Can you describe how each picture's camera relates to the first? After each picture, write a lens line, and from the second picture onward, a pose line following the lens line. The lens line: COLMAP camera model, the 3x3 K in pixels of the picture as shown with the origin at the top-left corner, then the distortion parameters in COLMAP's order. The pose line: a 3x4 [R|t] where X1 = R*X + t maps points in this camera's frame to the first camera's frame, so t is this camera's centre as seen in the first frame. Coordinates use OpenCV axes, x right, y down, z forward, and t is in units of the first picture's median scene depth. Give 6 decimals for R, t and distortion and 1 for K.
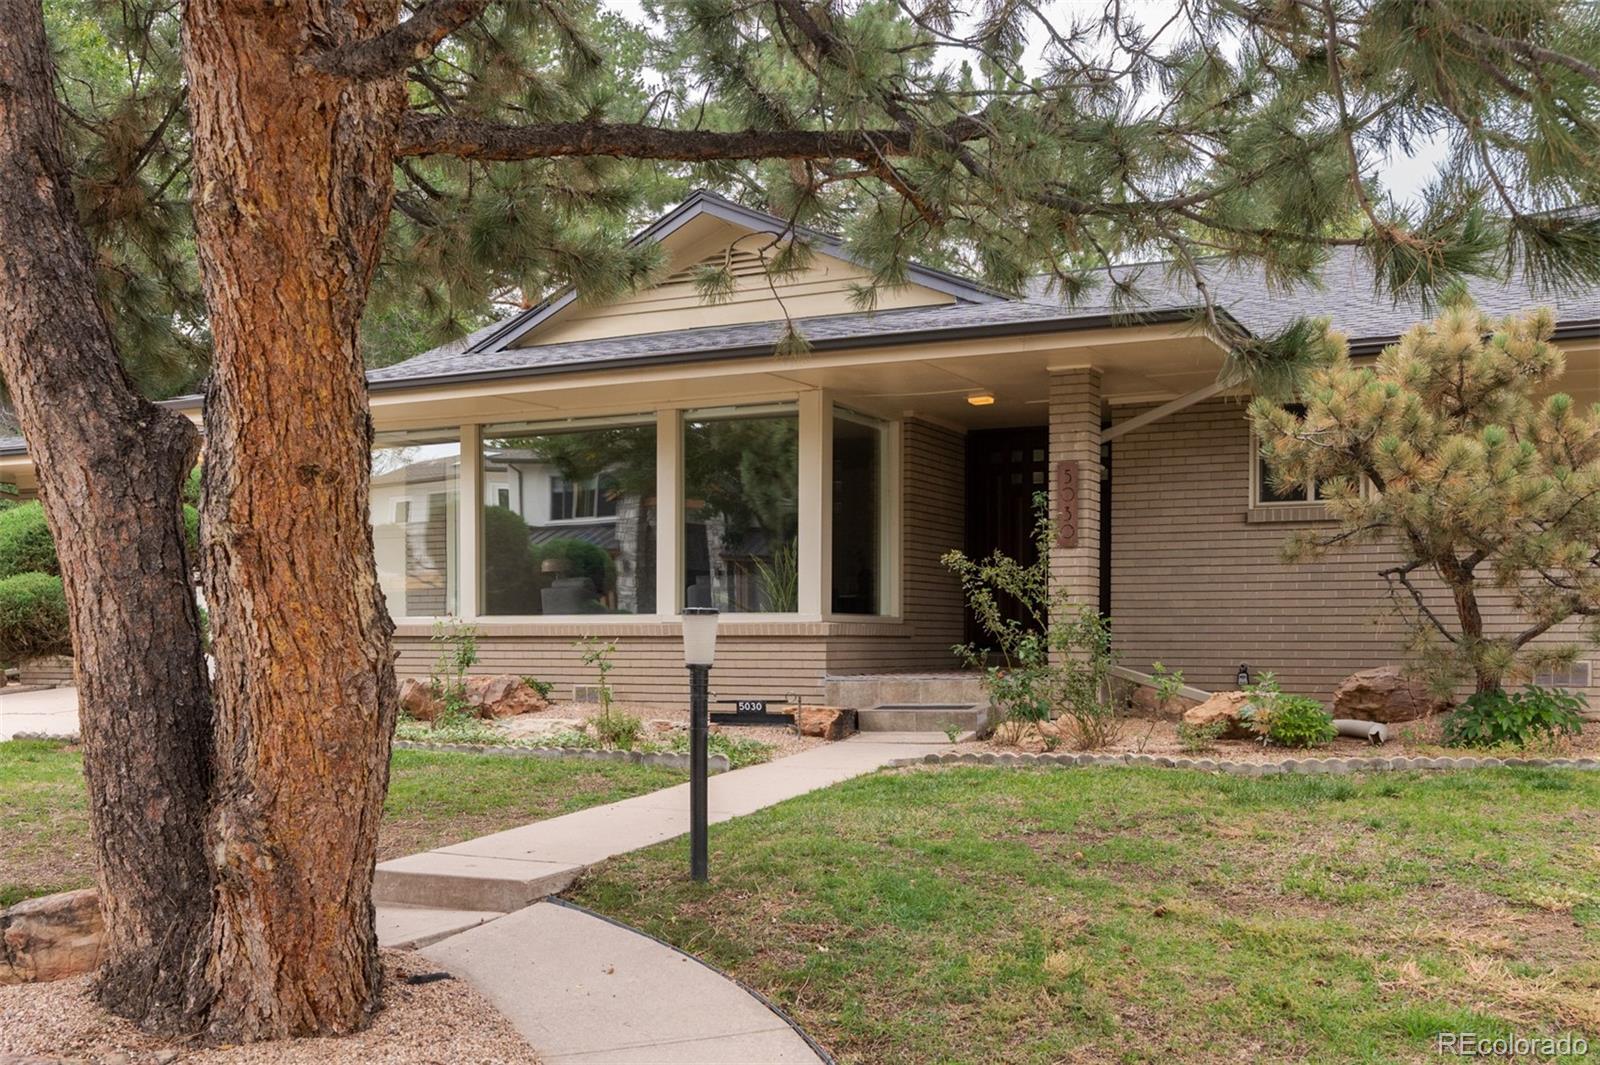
lens RADIAL K [[1569.0, 0, 803.1], [0, 1569.0, 536.2], [0, 0, 1]] dist [-0.005441, 0.000000]
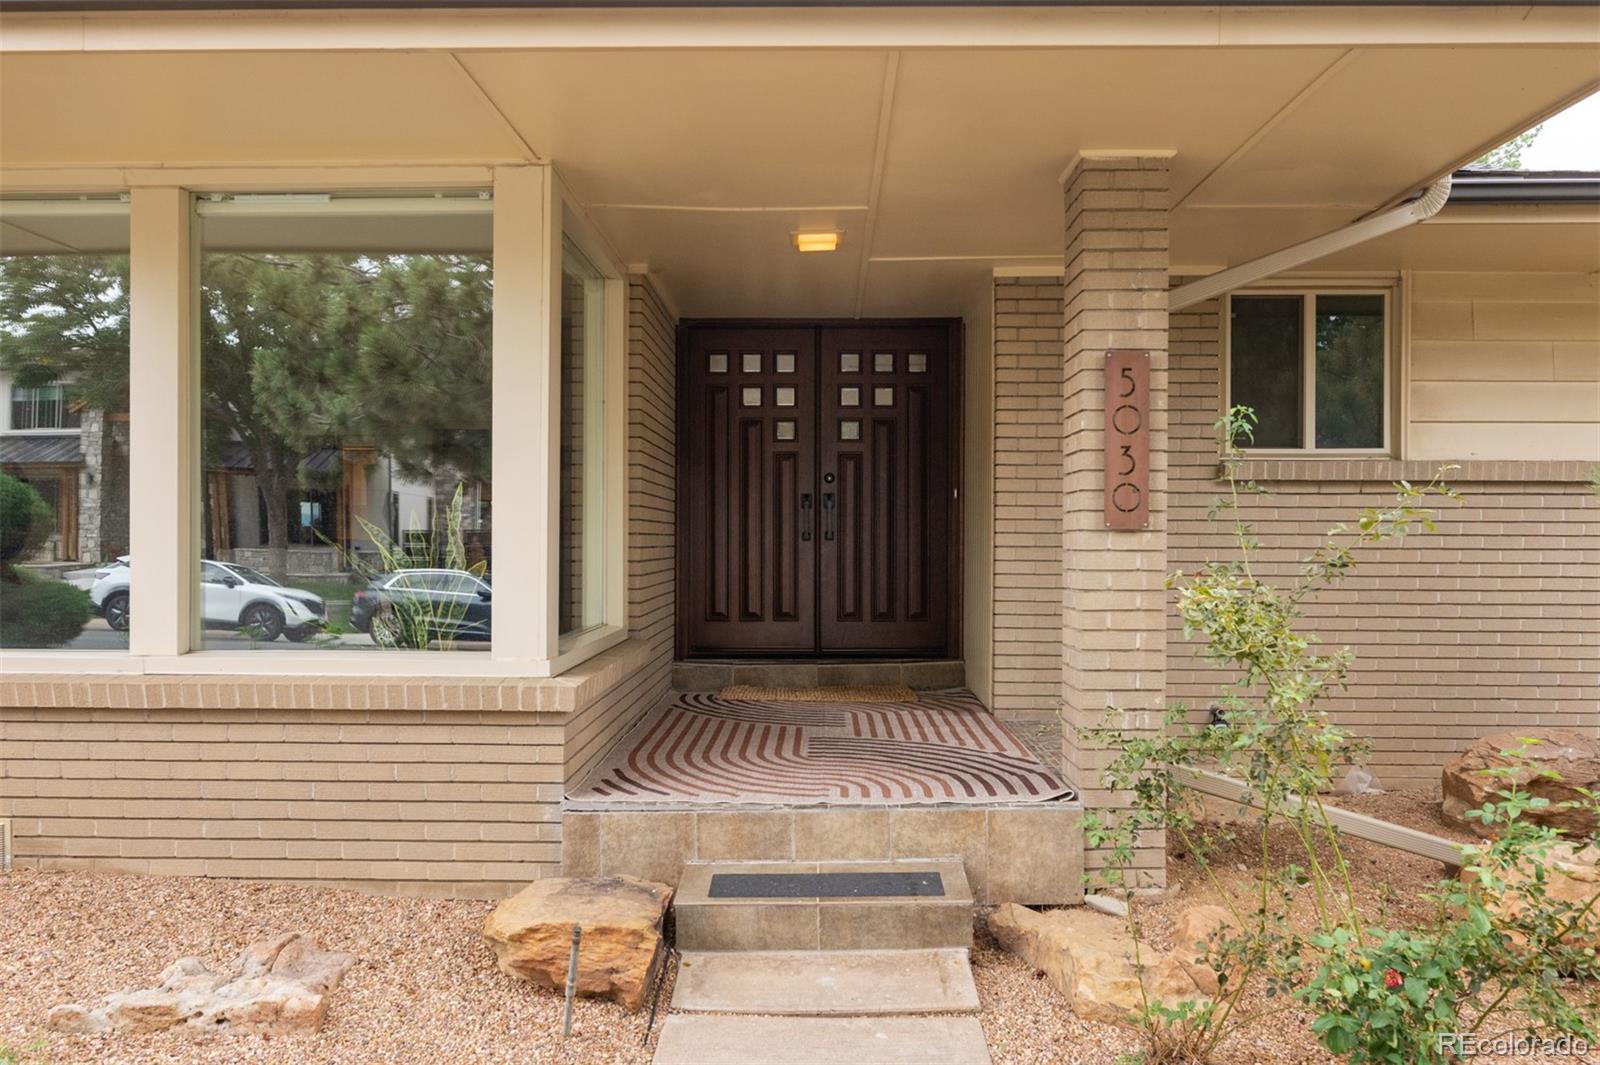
lens RADIAL K [[1143.2, 0, 811.0], [0, 1143.2, 529.6], [0, 0, 1]] dist [-0.003593, -0.008877]
pose [[0.901401, 0.006755, 0.432933, -0.061977], [-0.032756, 0.998077, 0.052627, -0.007700], [-0.431745, -0.061619, 0.899889, 0.653900]]
